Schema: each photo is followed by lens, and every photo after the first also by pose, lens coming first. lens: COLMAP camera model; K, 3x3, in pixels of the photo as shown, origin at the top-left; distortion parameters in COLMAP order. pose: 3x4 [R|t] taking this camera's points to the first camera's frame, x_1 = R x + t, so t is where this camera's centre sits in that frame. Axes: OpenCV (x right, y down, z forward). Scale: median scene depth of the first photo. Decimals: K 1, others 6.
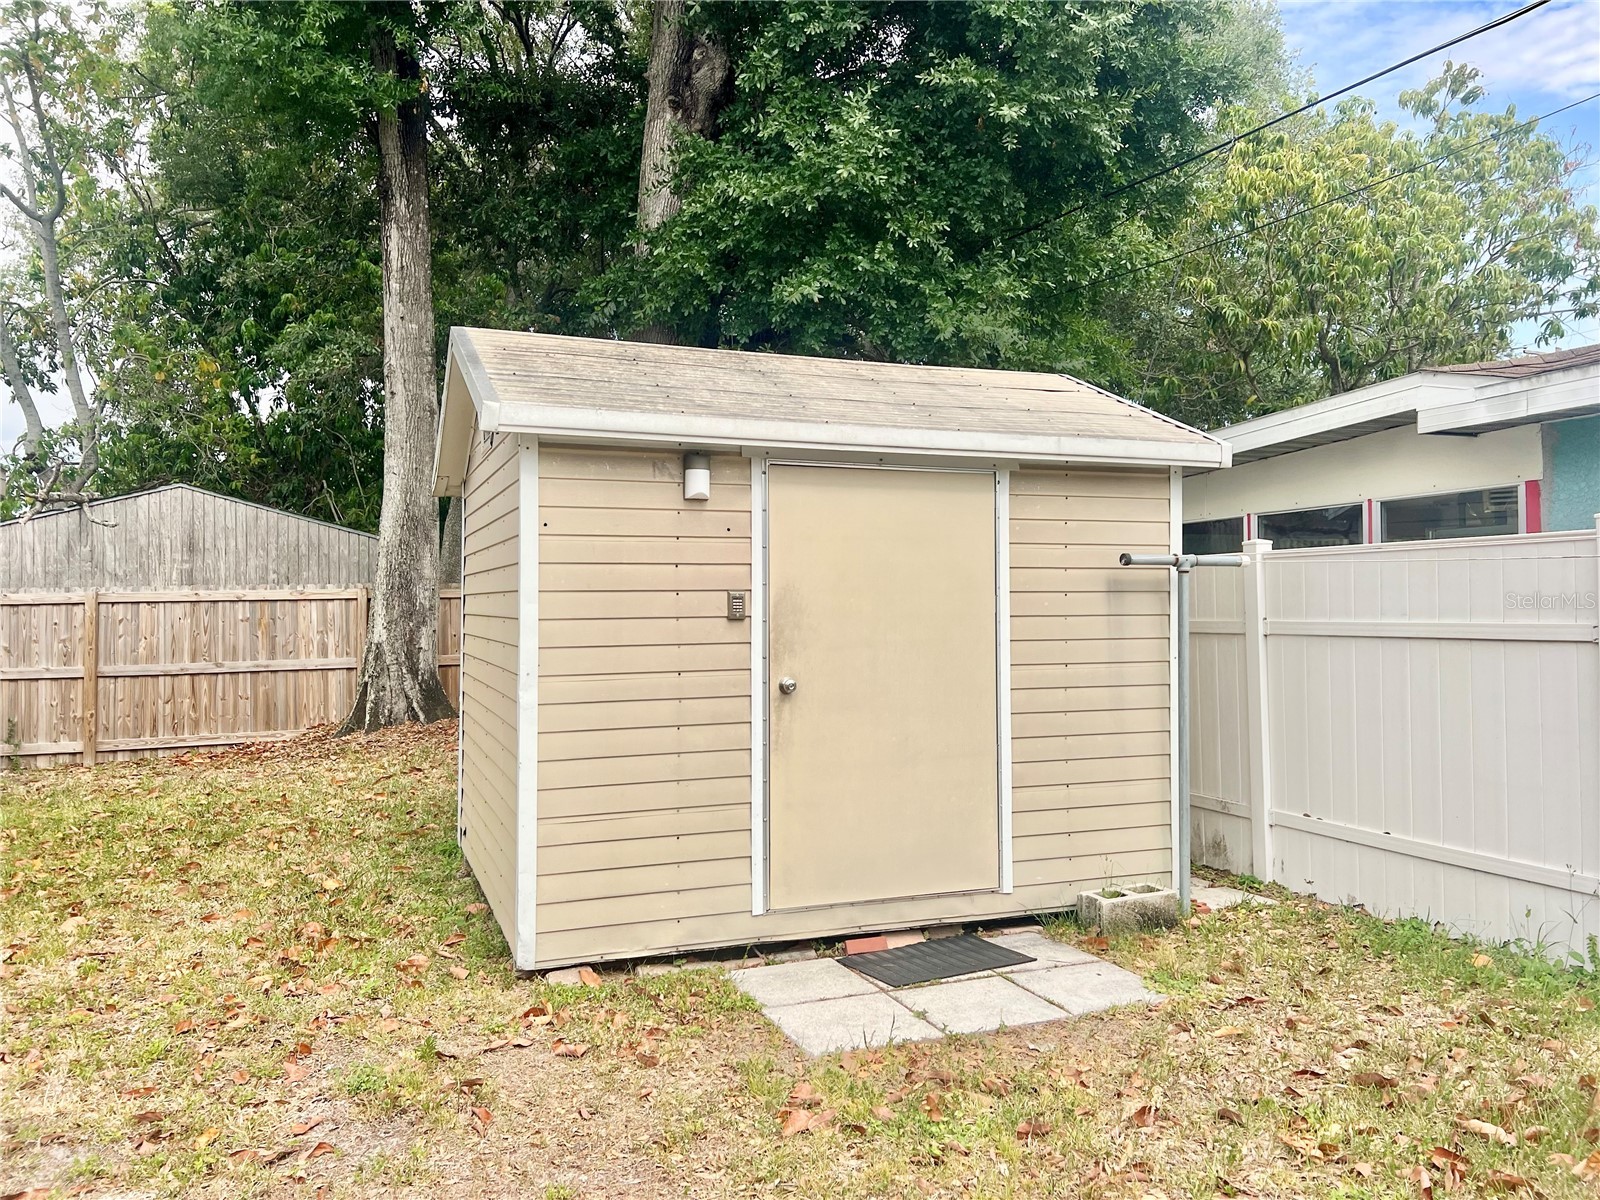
lens RADIAL K [[1211.8, 0, 809.2], [0, 1211.8, 599.0], [0, 0, 1]] dist [0.100370, -0.117527]
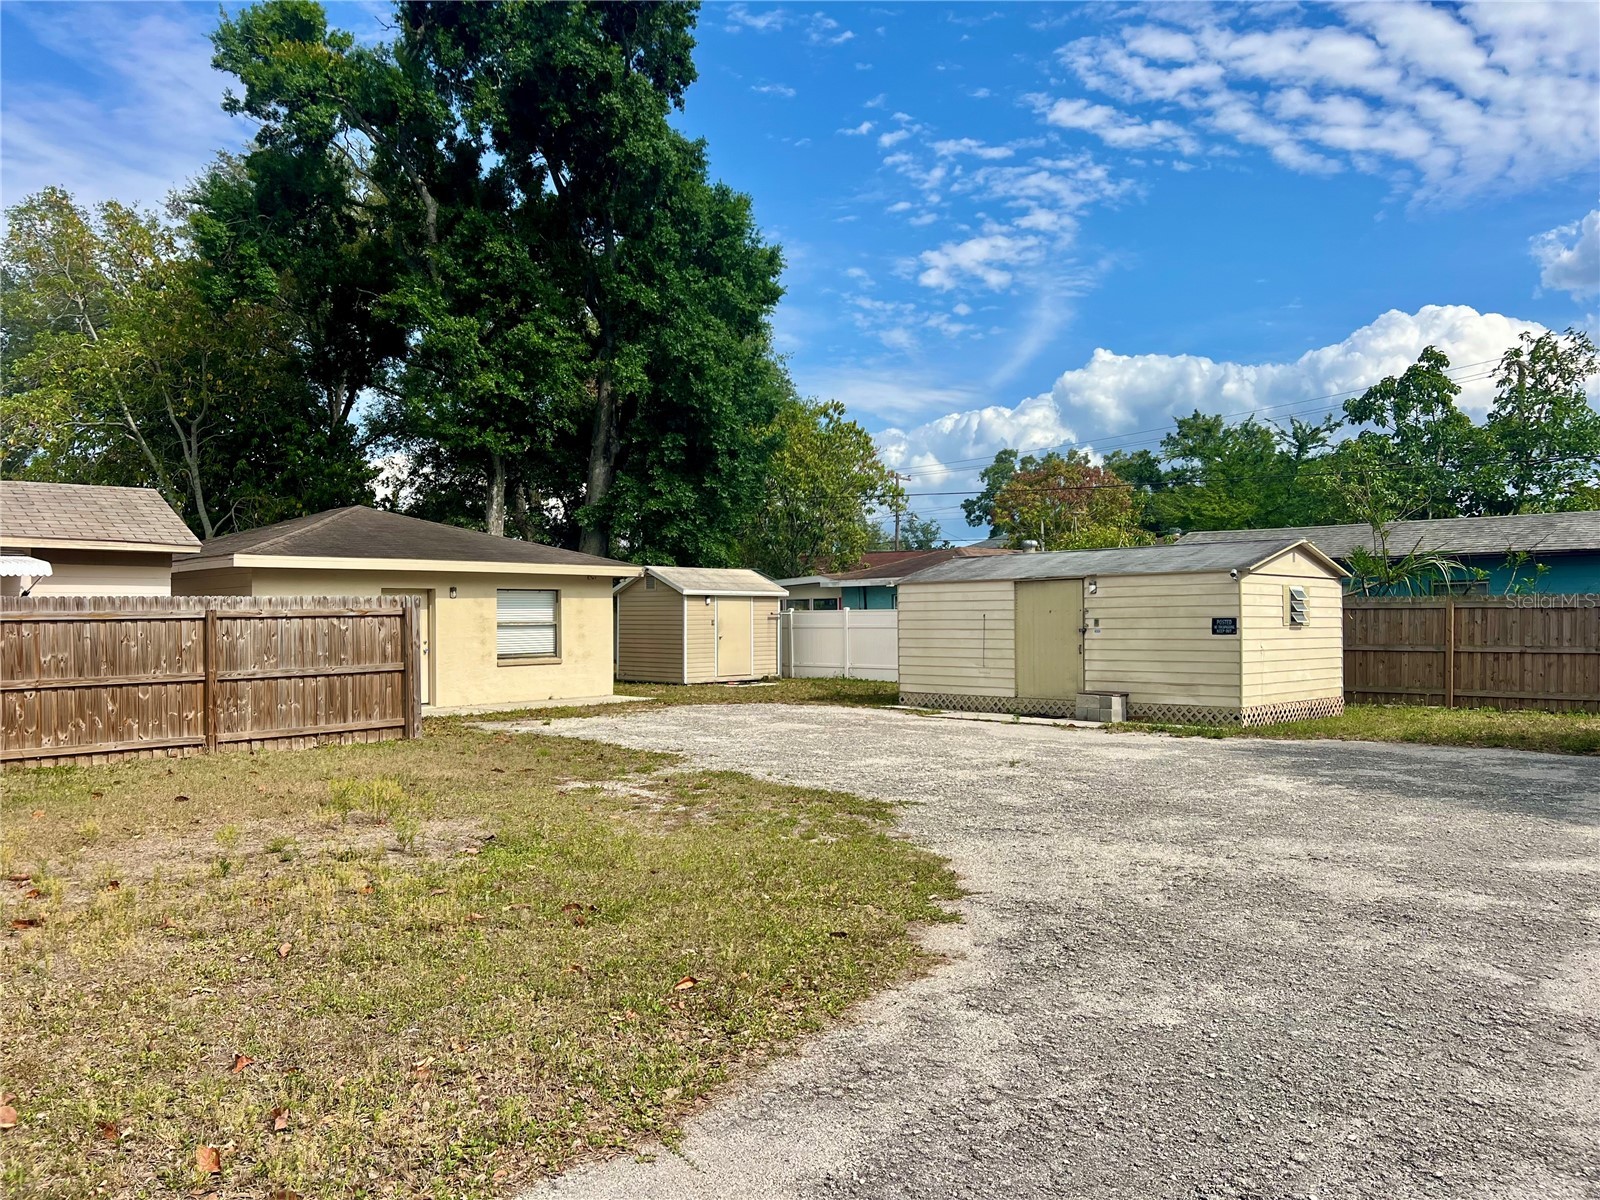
lens RADIAL K [[1211.8, 0, 809.2], [0, 1211.8, 599.0], [0, 0, 1]] dist [0.100370, -0.117527]
pose [[0.902857, 0.009739, 0.429831, -1.487137], [-0.006550, 0.999939, -0.008899, -0.041251], [-0.429891, 0.005219, 0.902866, -3.065393]]
